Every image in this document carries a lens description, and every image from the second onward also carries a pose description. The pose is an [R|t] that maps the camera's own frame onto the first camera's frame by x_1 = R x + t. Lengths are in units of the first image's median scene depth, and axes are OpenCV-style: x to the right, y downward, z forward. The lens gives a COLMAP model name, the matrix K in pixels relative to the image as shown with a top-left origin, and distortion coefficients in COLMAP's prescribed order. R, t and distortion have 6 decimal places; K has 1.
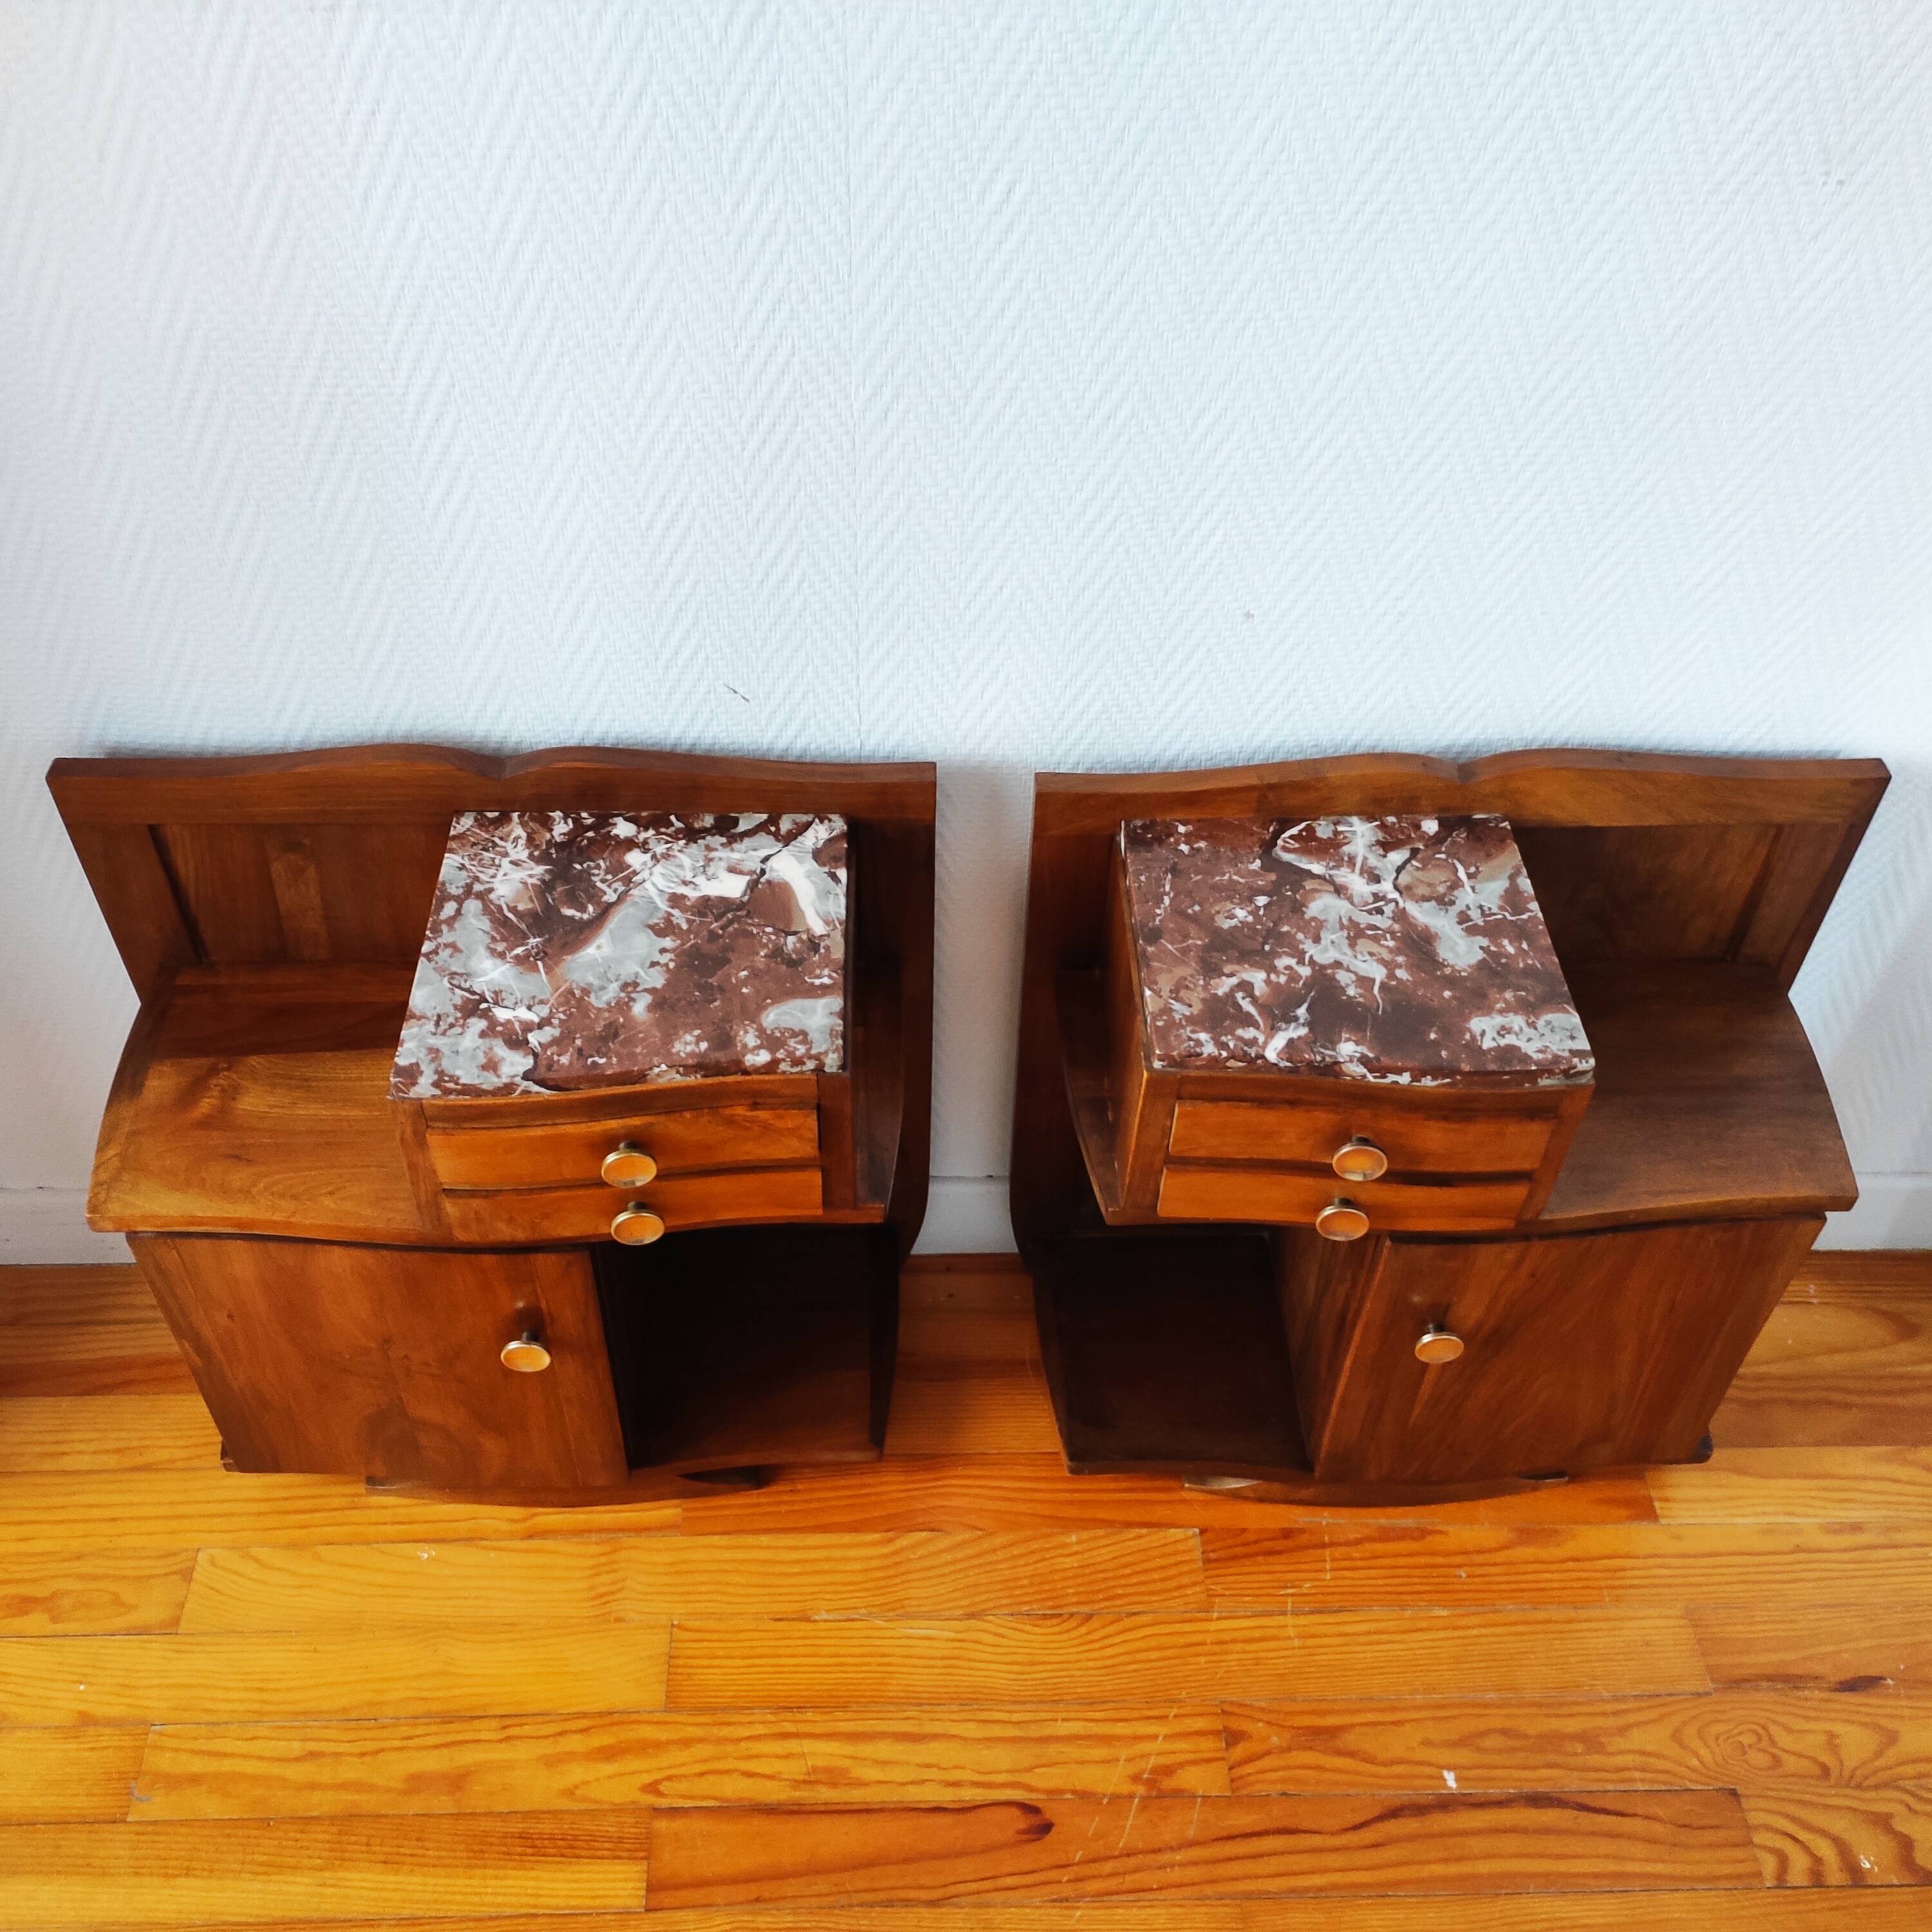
lens RADIAL K [[1911.4, 0, 956.0], [0, 1911.4, 965.4], [0, 0, 1]] dist [0.072981, -0.085229]
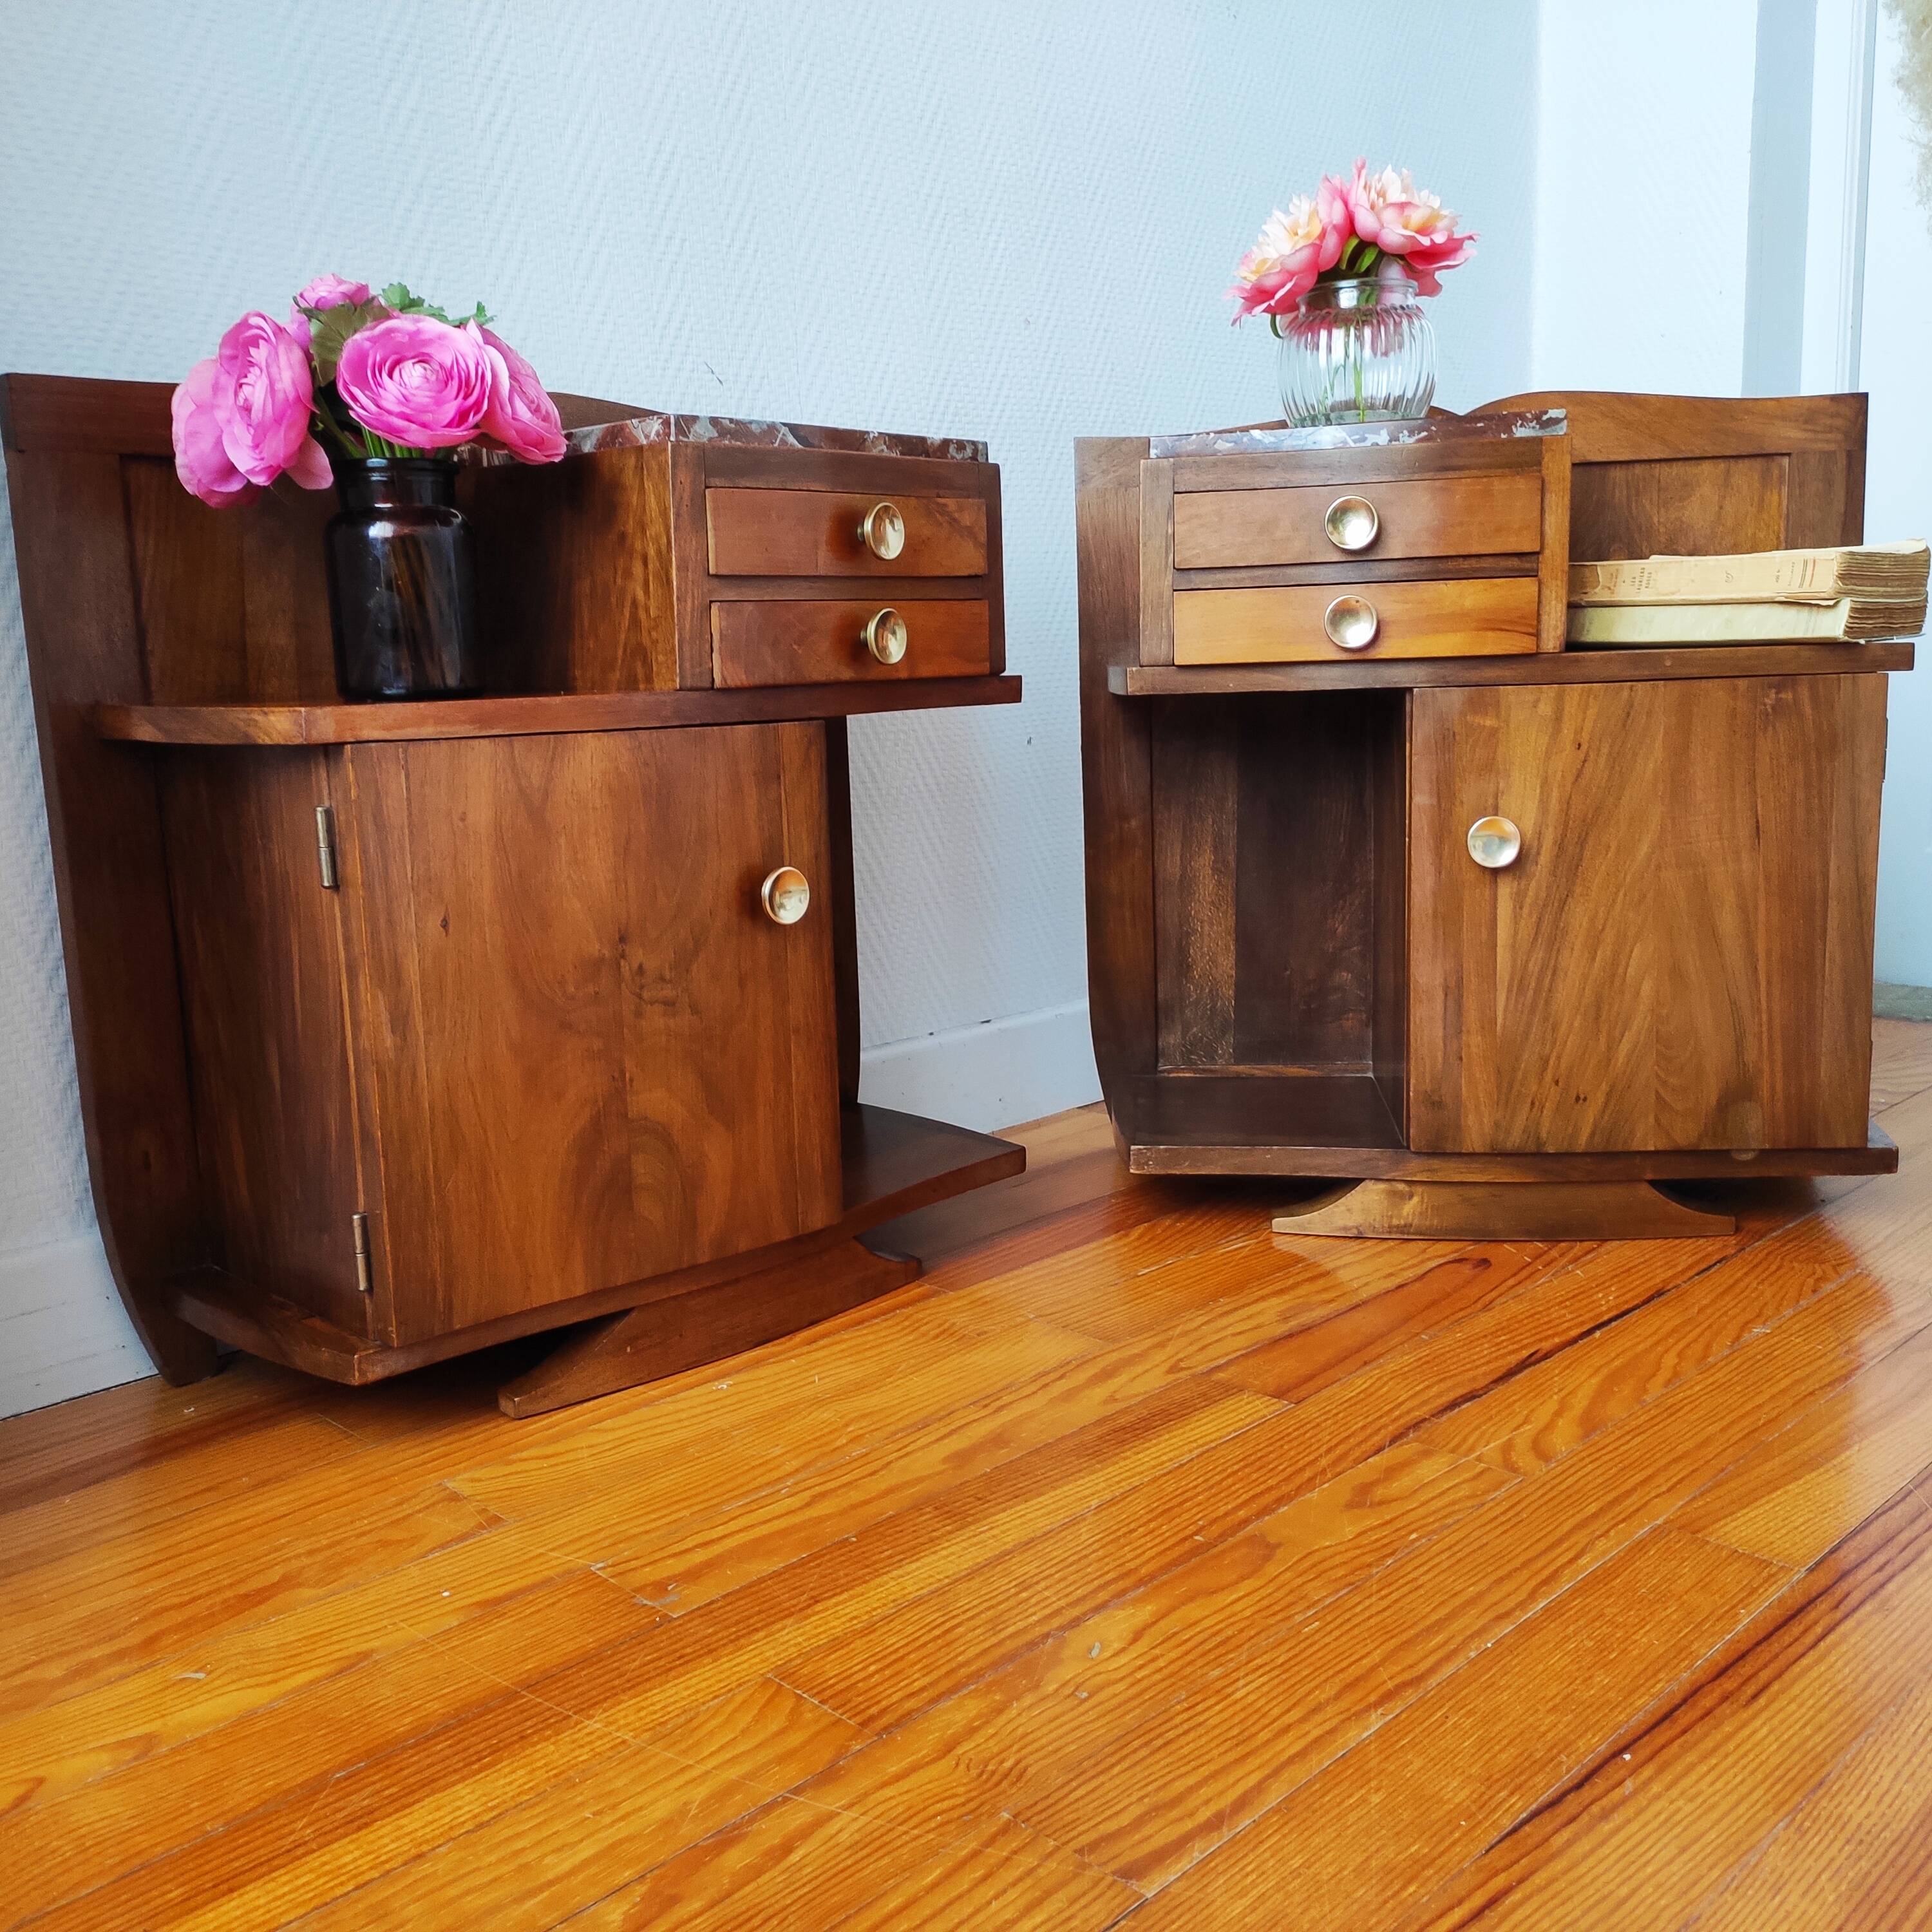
lens RADIAL K [[1911.4, 0, 956.0], [0, 1911.4, 965.4], [0, 0, 1]] dist [0.072981, -0.085229]
pose [[0.733204, -0.163903, 0.659960, -0.754108], [0.526144, 0.751574, -0.397880, 0.590900], [-0.430796, 0.638961, 0.637294, 0.436416]]
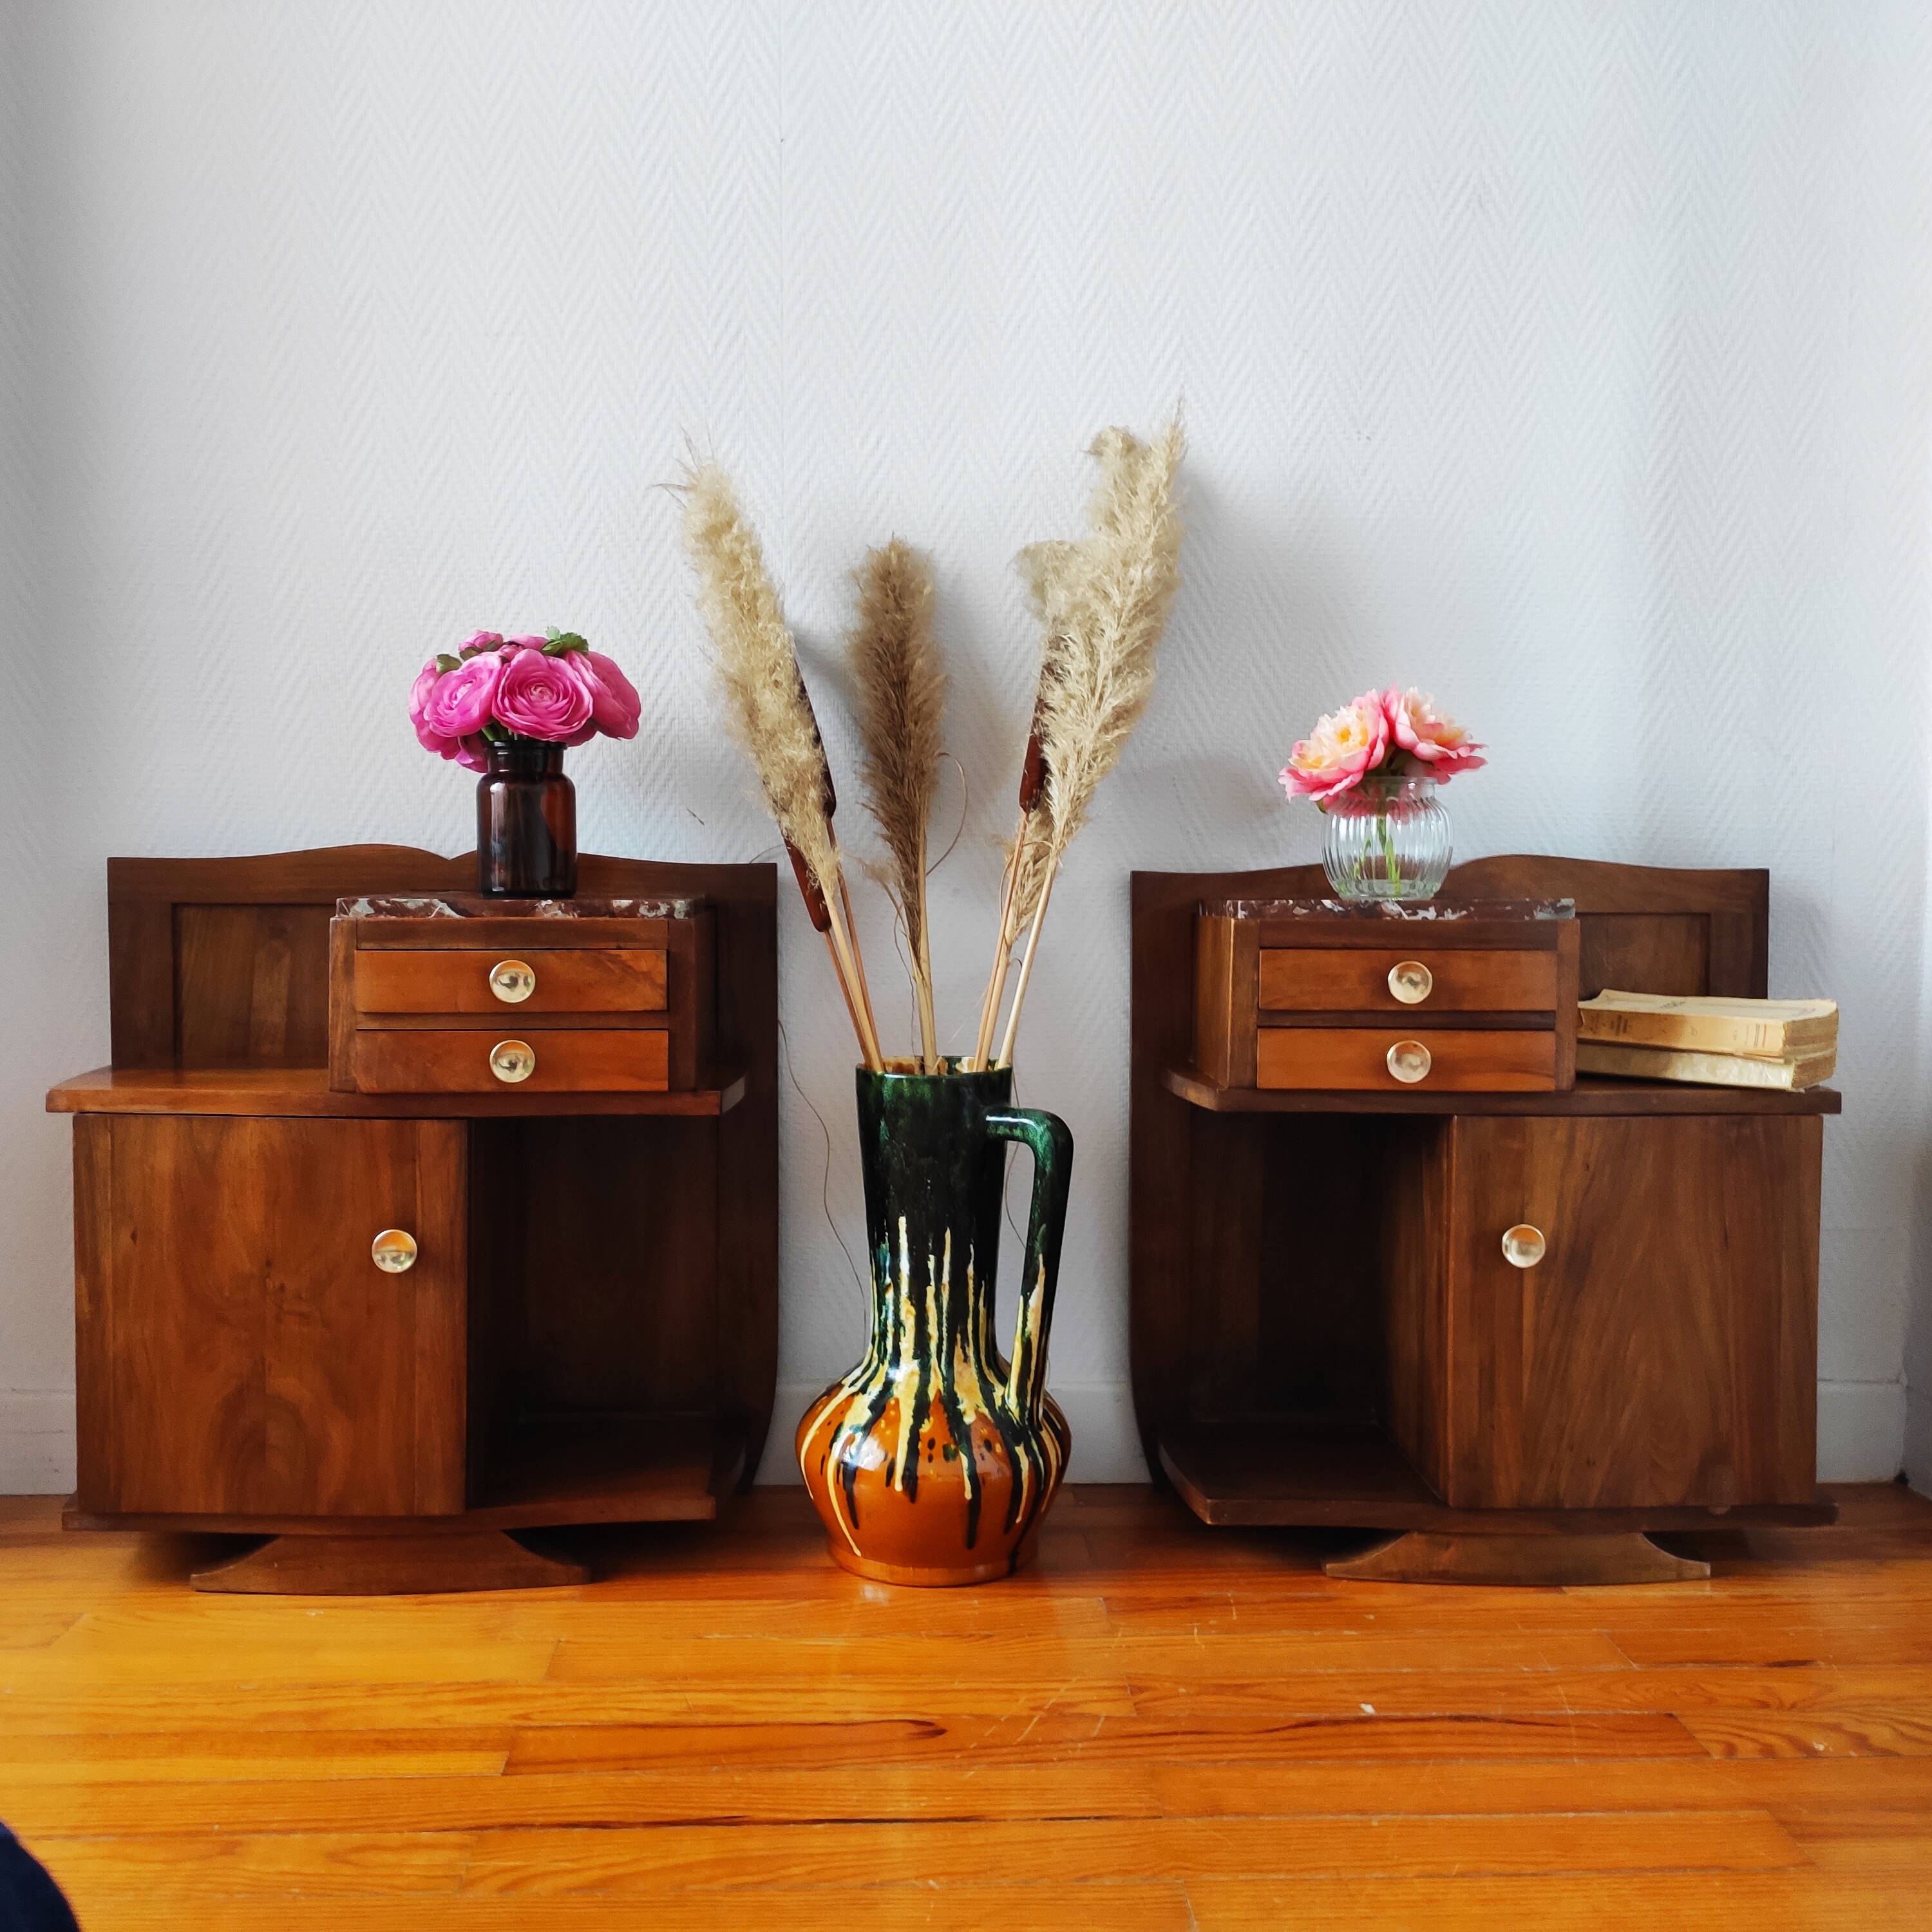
lens RADIAL K [[1897.5, 0, 952.9], [0, 1897.5, 958.8], [0, 0, 1]] dist [0.073014, -0.095784]
pose [[0.999771, -0.018535, 0.010738, 0.051646], [0.020878, 0.730960, -0.682101, 0.827957], [0.004794, 0.682169, 0.731179, 0.067838]]
